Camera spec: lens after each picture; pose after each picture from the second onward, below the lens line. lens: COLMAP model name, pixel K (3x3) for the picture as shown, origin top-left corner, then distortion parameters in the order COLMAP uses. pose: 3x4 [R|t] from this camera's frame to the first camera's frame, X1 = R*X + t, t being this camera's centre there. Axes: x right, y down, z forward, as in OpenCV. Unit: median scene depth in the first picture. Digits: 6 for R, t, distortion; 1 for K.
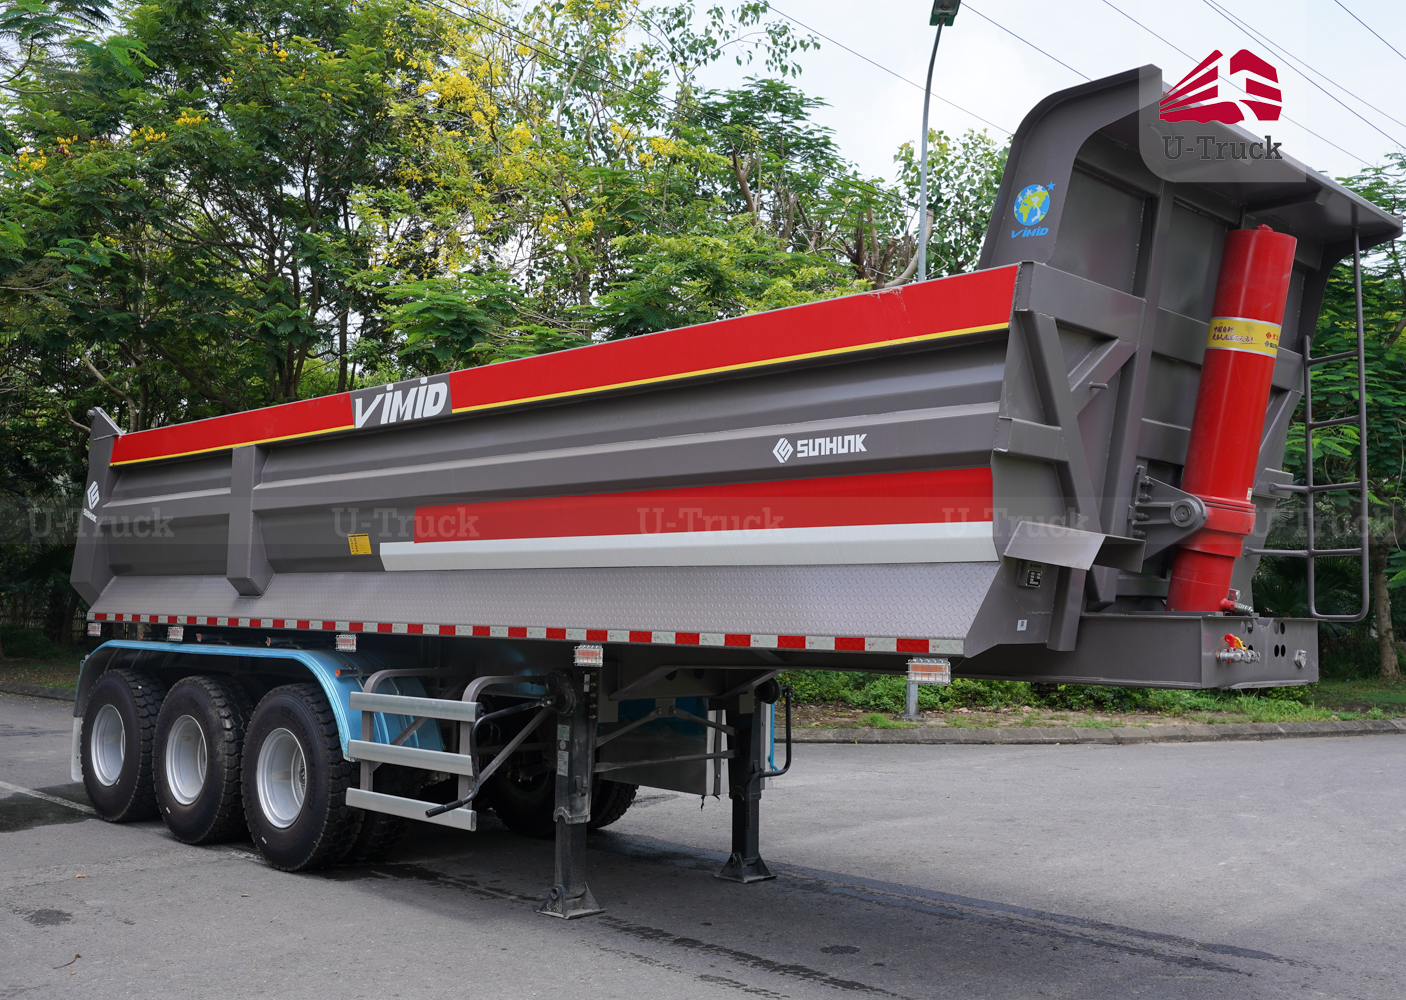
lens RADIAL K [[1390.5, 0, 701.7], [0, 1390.5, 514.9], [0, 0, 1]] dist [-0.002859, 0.000000]
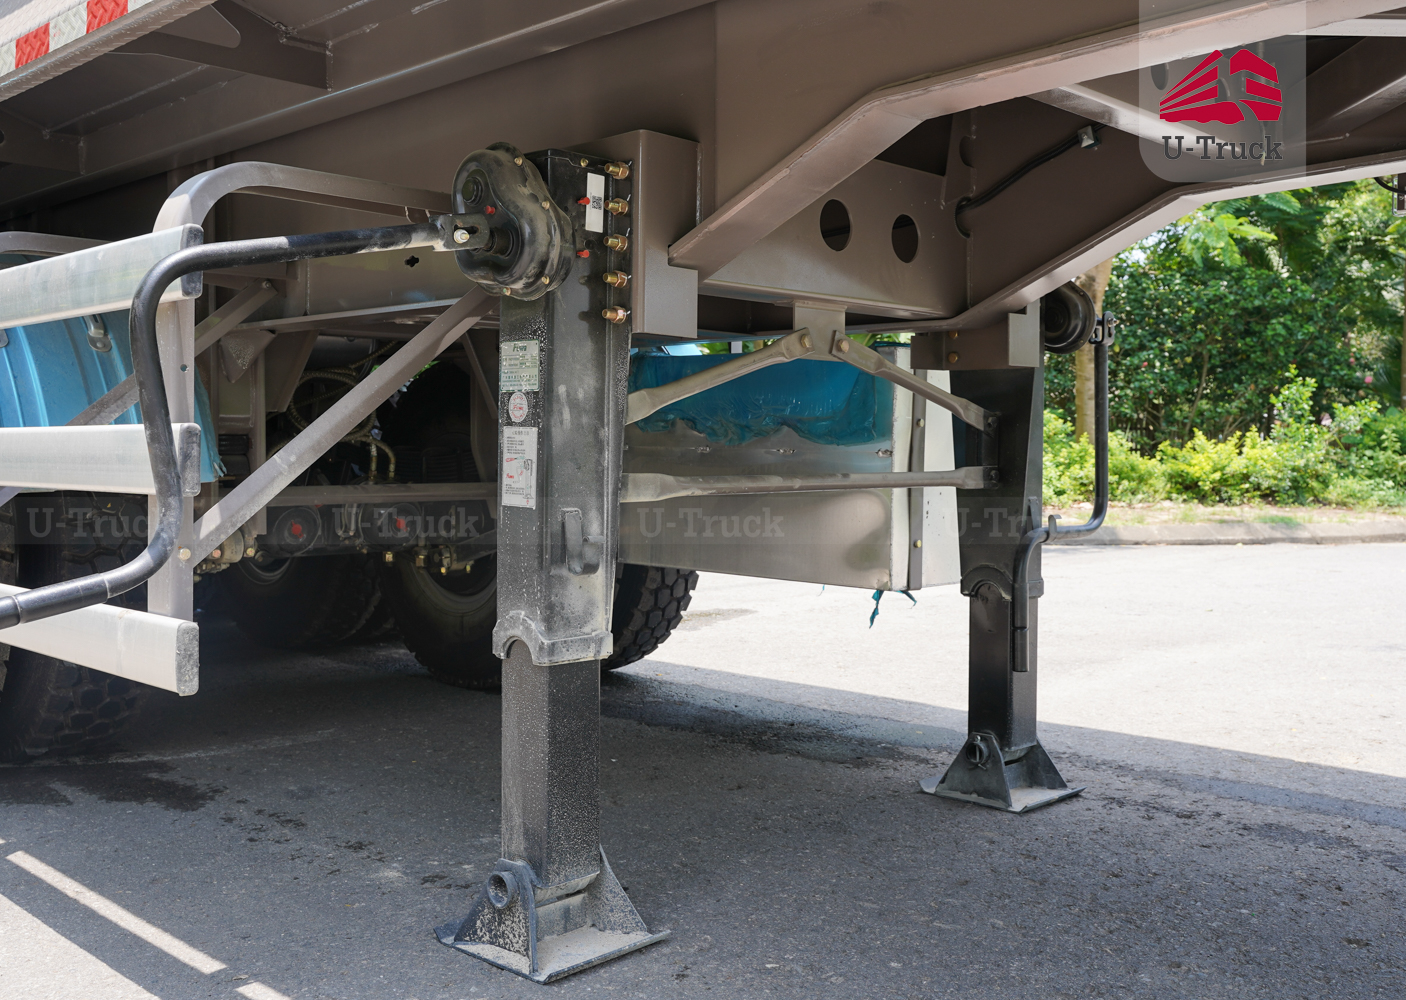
lens RADIAL K [[1390.5, 0, 704.8], [0, 1390.5, 500.3], [0, 0, 1]] dist [-0.002859, 0.000000]
pose [[0.999928, -0.007094, 0.009632, -0.061674], [0.006037, 0.994377, 0.105725, 0.151721], [-0.010328, -0.105659, 0.994349, 0.687699]]
